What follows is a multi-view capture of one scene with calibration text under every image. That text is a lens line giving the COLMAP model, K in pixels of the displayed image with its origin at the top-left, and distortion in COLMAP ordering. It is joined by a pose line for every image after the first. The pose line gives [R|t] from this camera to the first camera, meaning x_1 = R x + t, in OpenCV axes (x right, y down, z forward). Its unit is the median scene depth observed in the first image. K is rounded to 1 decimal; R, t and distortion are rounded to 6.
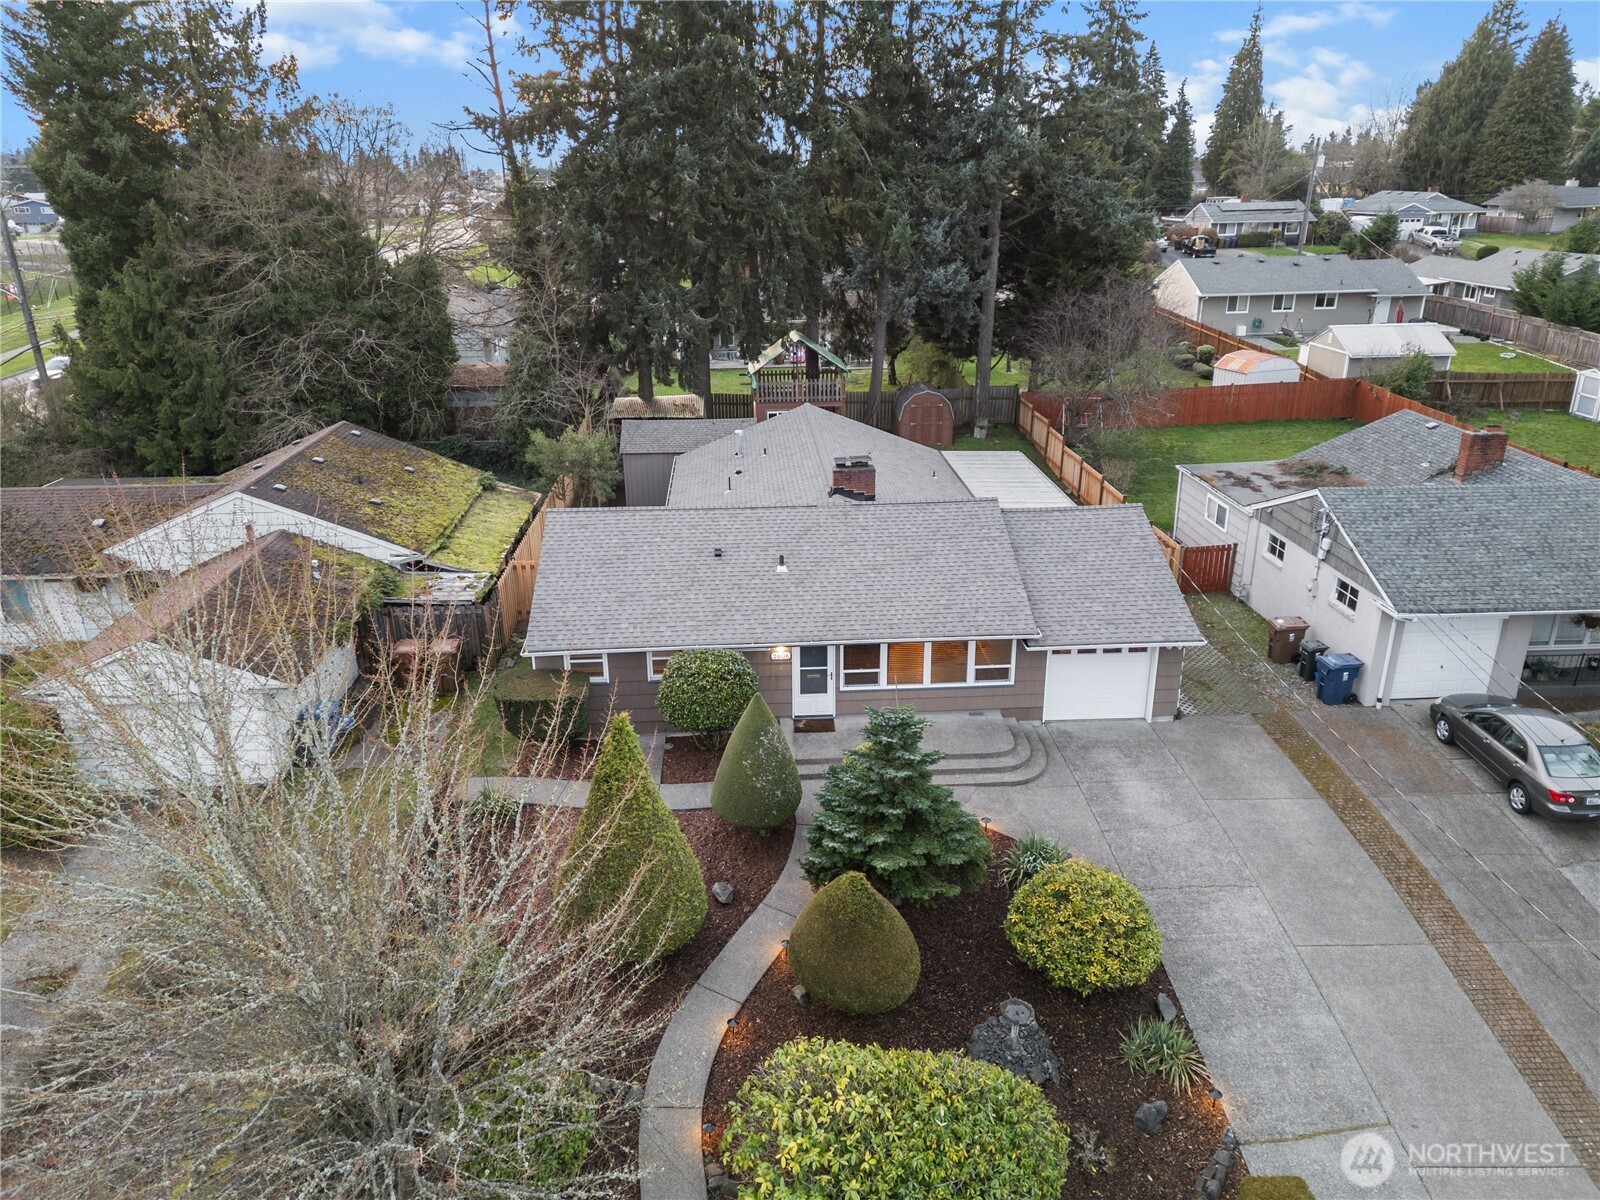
lens RADIAL K [[1109.5, 0, 800.0], [0, 1109.5, 600.0], [0, 0, 1]] dist [0.100828, -0.122932]
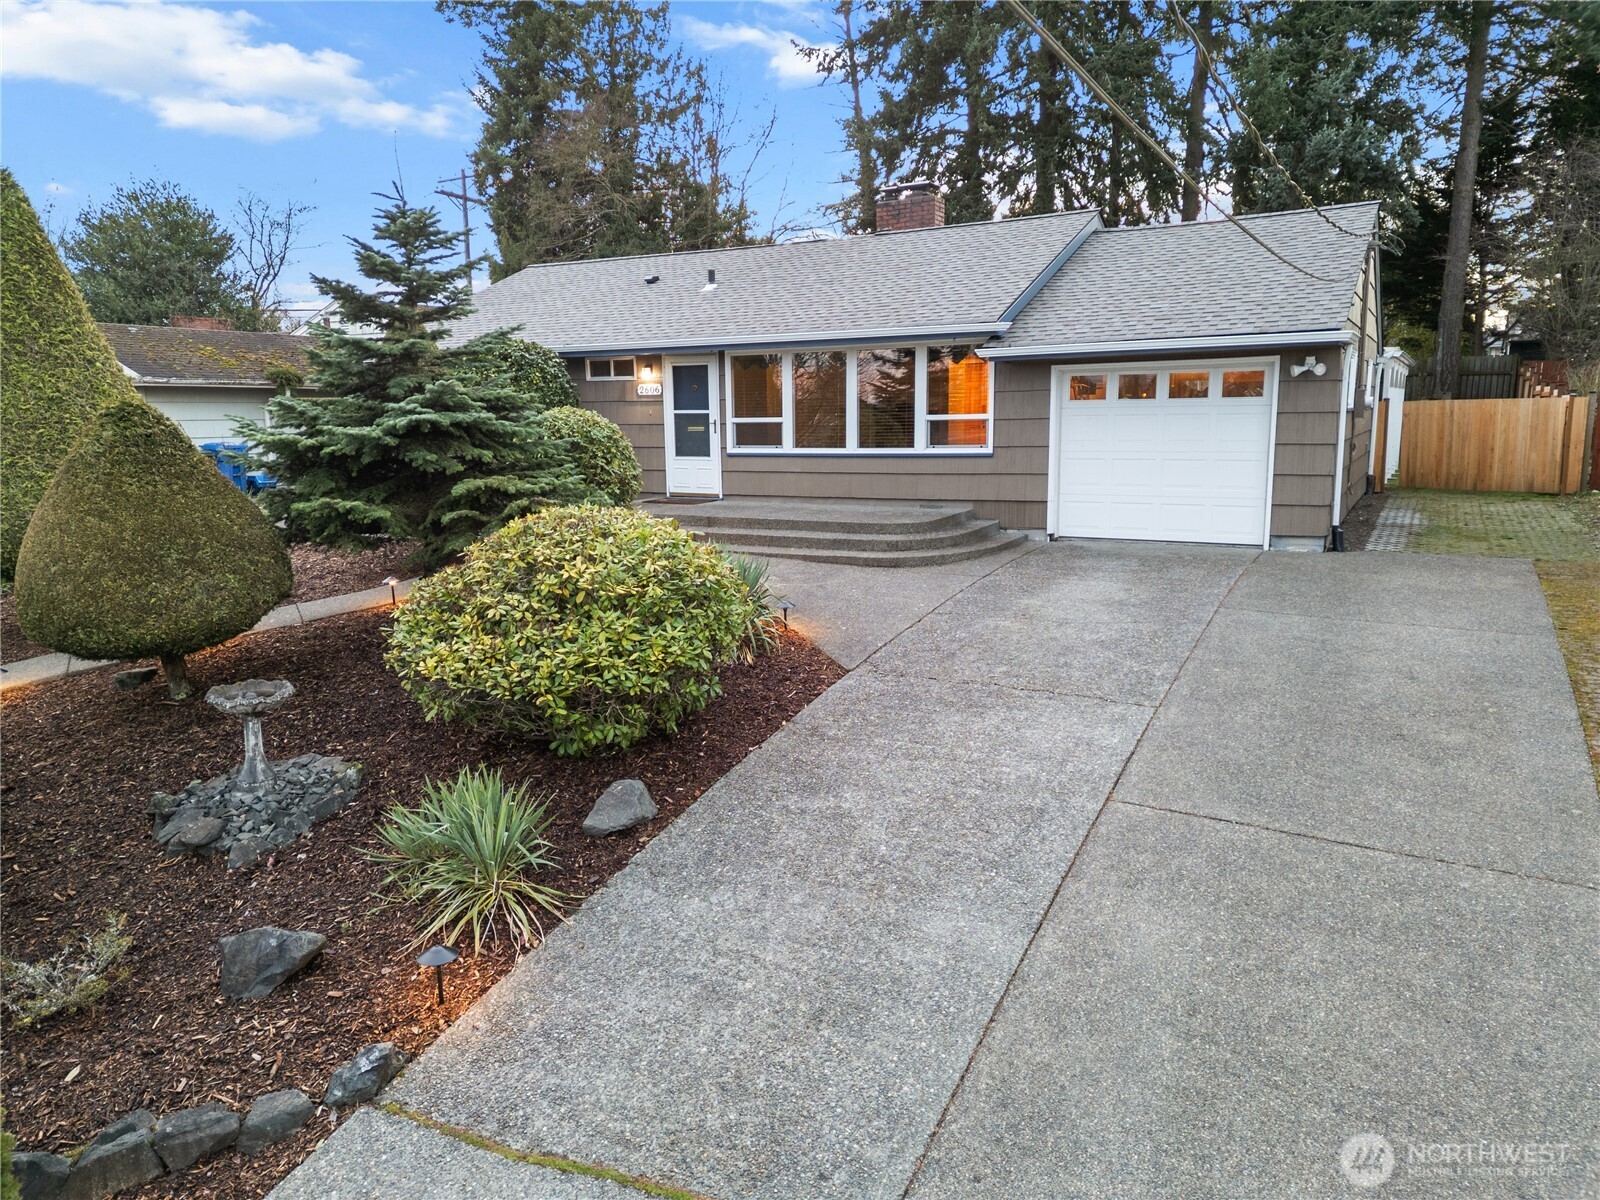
lens RADIAL K [[1109.5, 0, 800.0], [0, 1109.5, 600.0], [0, 0, 1]] dist [0.100828, -0.122932]
pose [[0.844087, 0.089216, -0.528732, 0.506870], [-0.187550, 0.972899, -0.135249, 0.295827], [0.502336, 0.213326, 0.837944, 0.622895]]
